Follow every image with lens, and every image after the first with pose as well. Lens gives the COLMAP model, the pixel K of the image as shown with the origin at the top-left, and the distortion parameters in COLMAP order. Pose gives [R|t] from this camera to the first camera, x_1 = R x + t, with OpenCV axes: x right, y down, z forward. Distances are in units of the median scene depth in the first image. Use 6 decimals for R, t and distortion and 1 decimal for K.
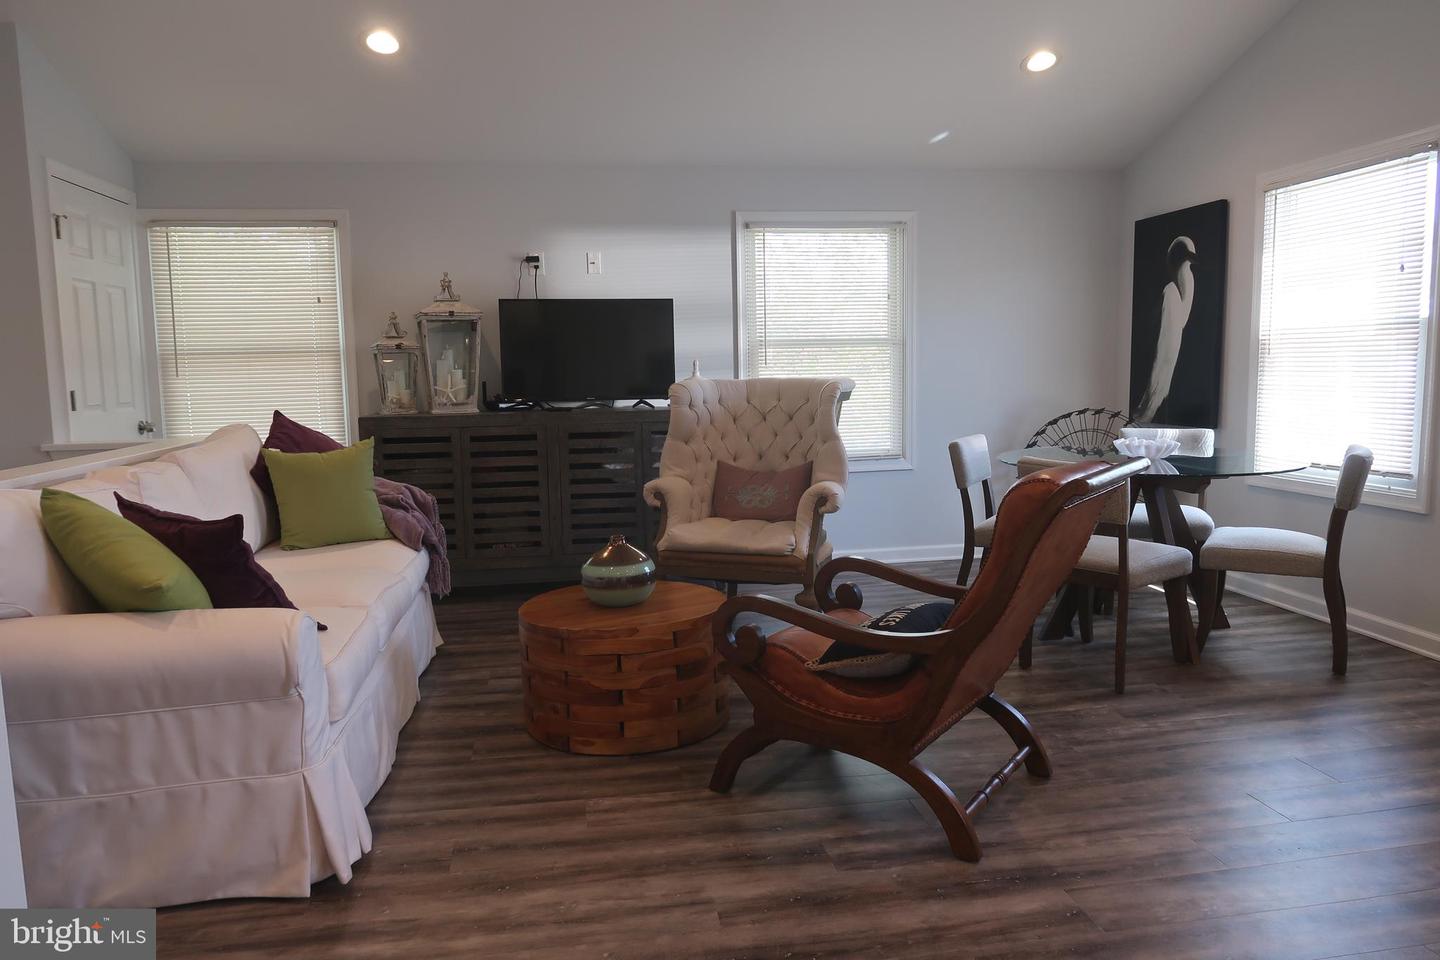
lens RADIAL K [[997.1, 0, 724.6], [0, 997.1, 481.7], [0, 0, 1]] dist [-0.026669, 0.010931]
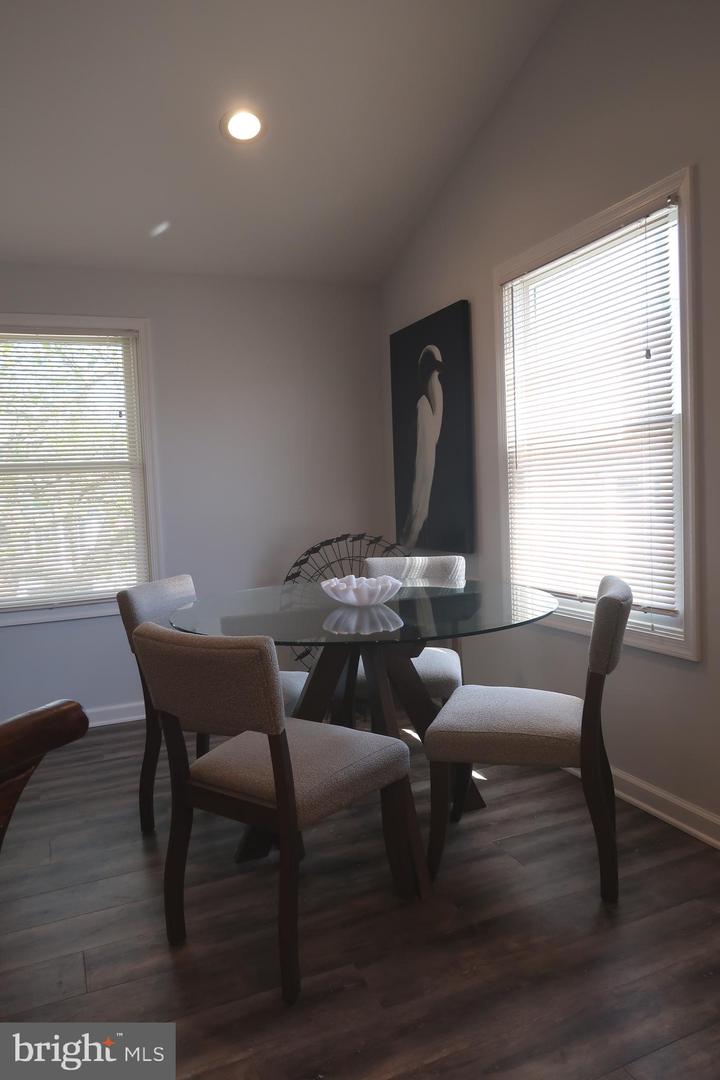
lens RADIAL K [[747.9, 0, 362.7], [0, 747.9, 541.3], [0, 0, 1]] dist [-0.026669, 0.010931]
pose [[0.971586, -0.036217, 0.233898, 0.264395], [0.049688, 0.997413, -0.051955, -0.037601], [-0.231412, 0.062100, 0.970872, 0.400391]]
